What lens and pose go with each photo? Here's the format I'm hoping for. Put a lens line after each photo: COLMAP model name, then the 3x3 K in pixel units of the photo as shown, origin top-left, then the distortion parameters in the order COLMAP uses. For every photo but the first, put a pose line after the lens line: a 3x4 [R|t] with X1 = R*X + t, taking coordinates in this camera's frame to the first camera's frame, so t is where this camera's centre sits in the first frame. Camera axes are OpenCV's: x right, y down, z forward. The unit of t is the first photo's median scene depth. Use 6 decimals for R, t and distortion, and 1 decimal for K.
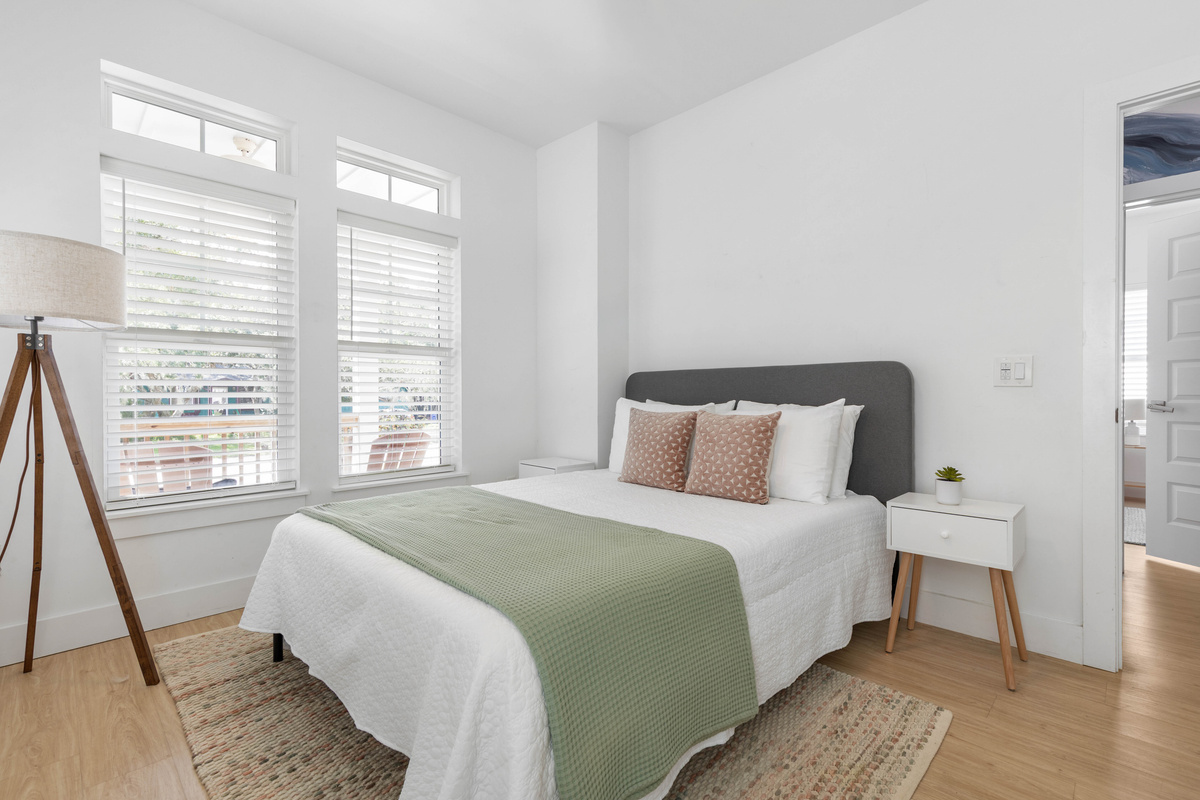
lens RADIAL K [[548.4, 0, 605.7], [0, 548.4, 393.7], [0, 0, 1]] dist [0.001431, -0.000086]
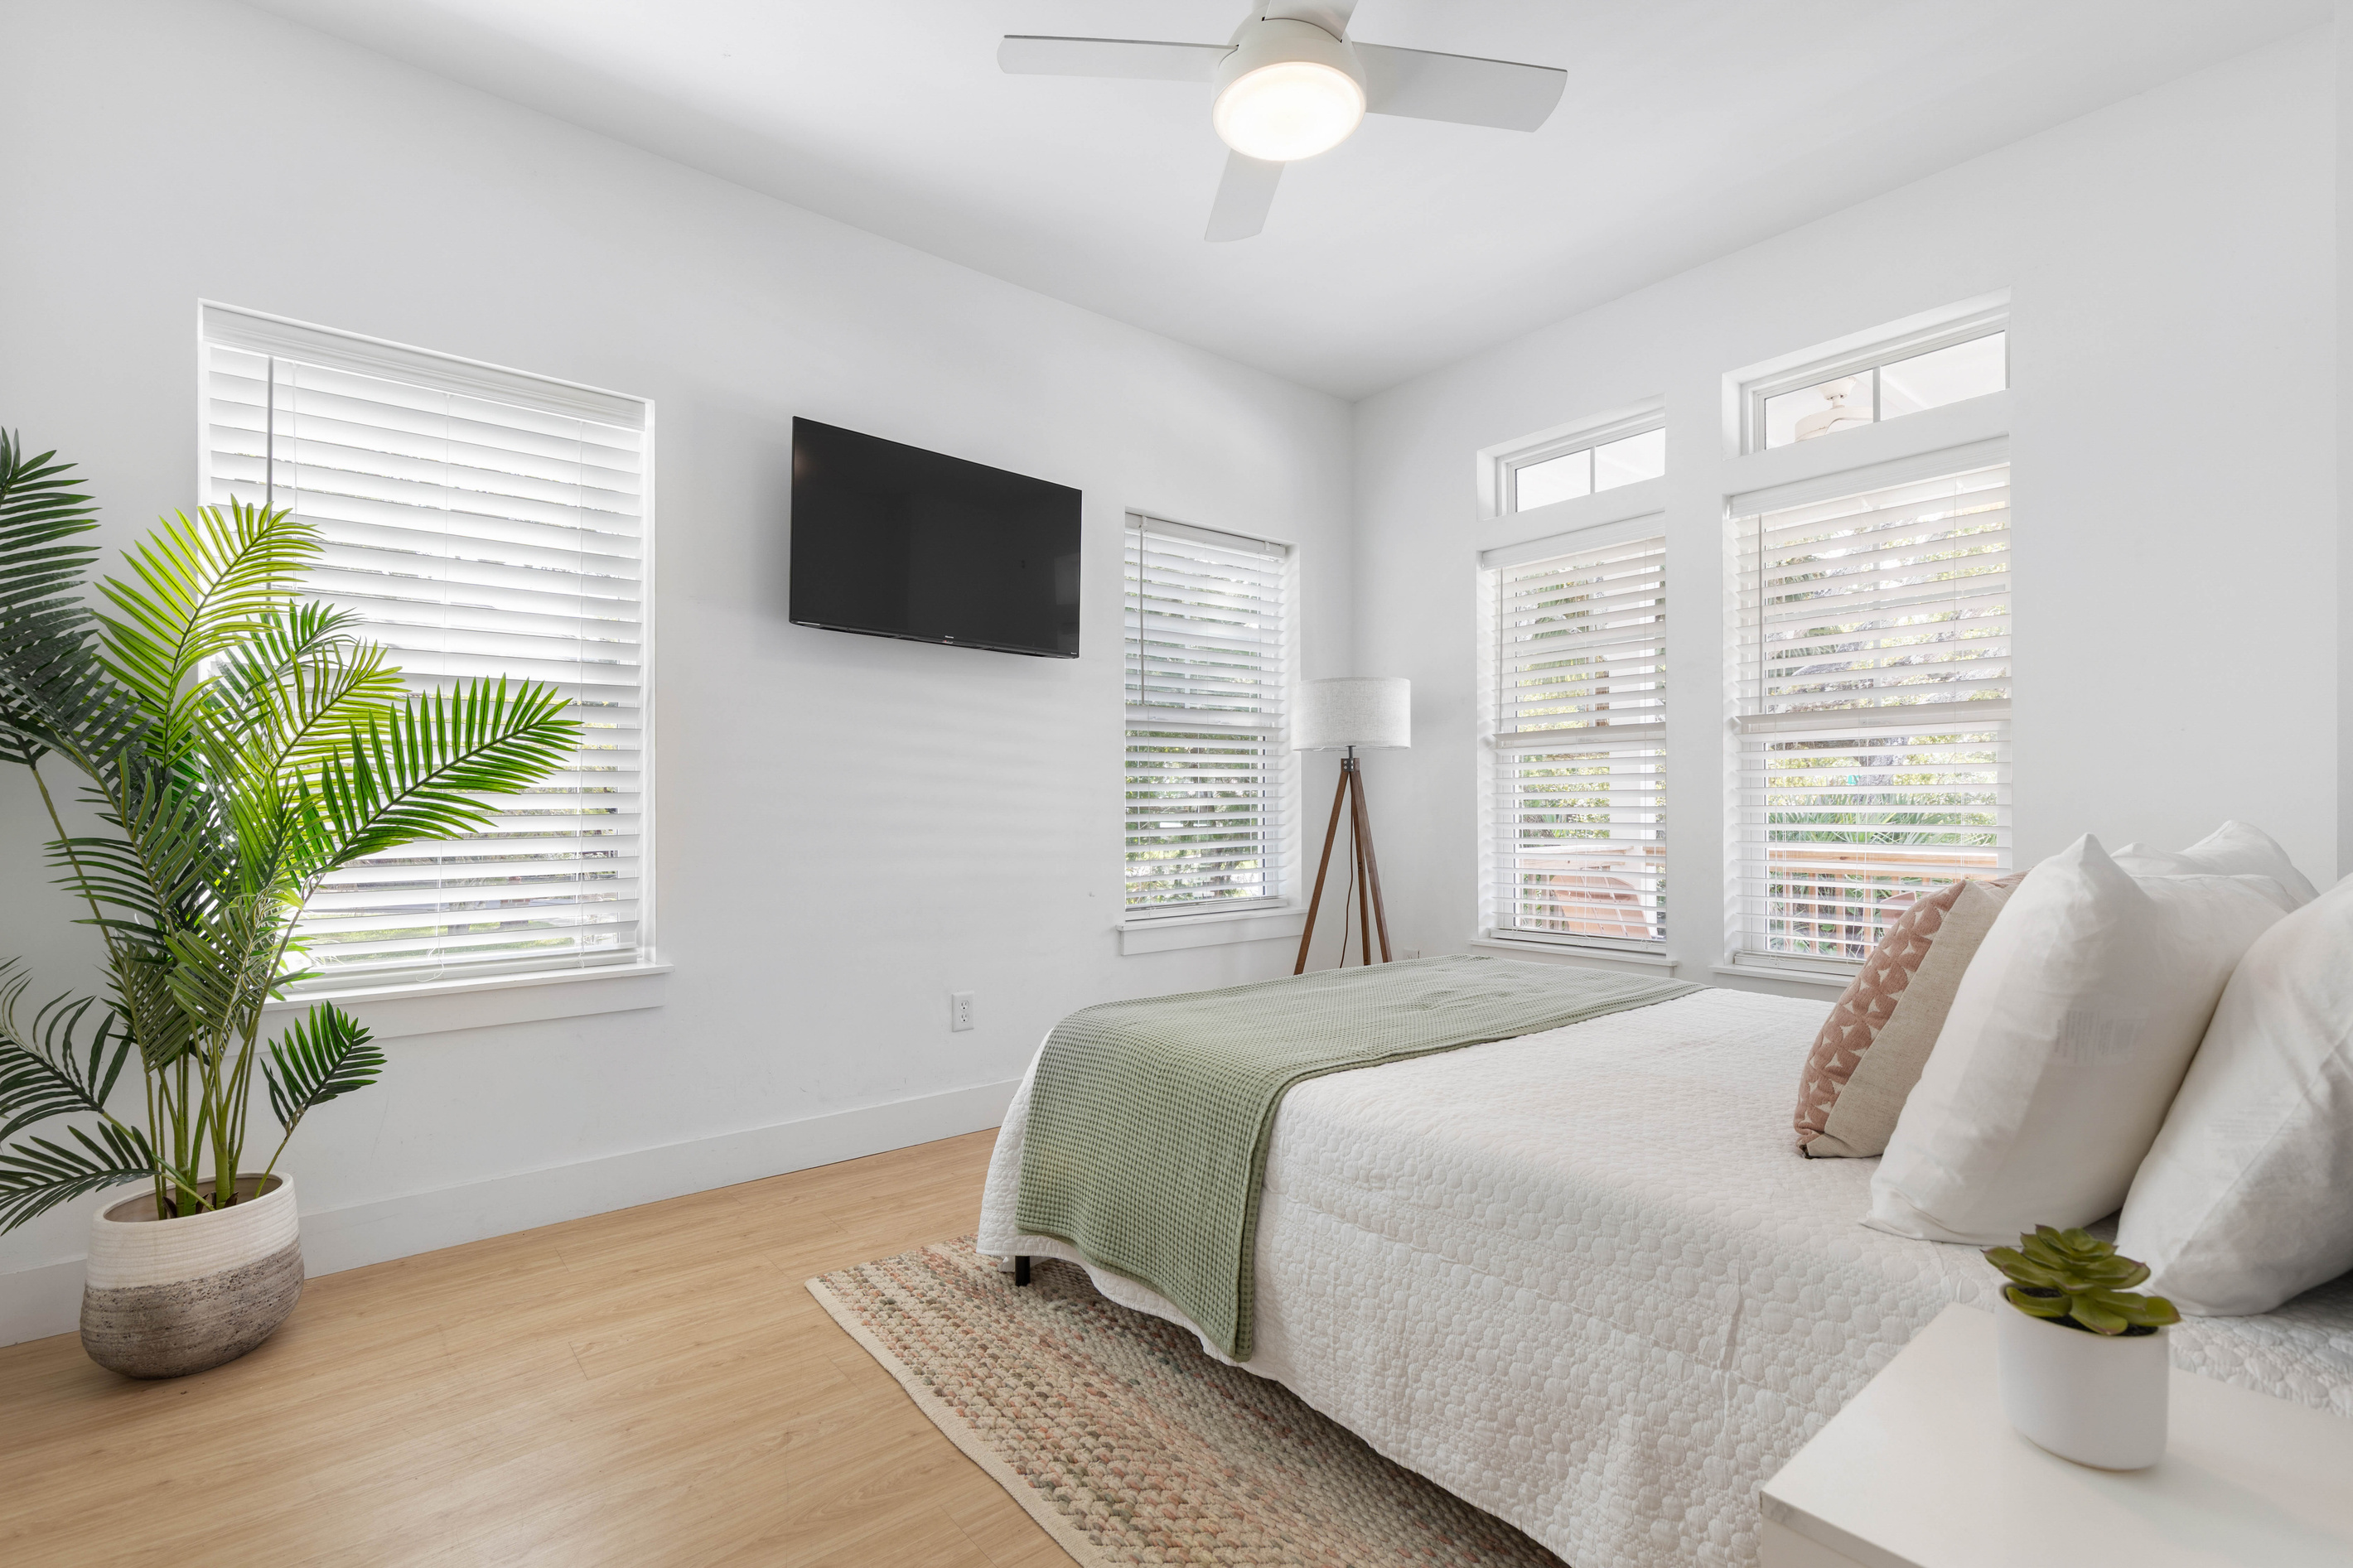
lens RADIAL K [[1075.2, 0, 1186.8], [0, 1075.2, 788.7], [0, 0, 1]] dist [0.001431, -0.000086]
pose [[-0.104112, -0.015086, -0.994451, 0.922458], [0.008566, 0.999834, -0.016065, -0.009205], [0.994529, -0.010191, -0.103966, 0.686484]]
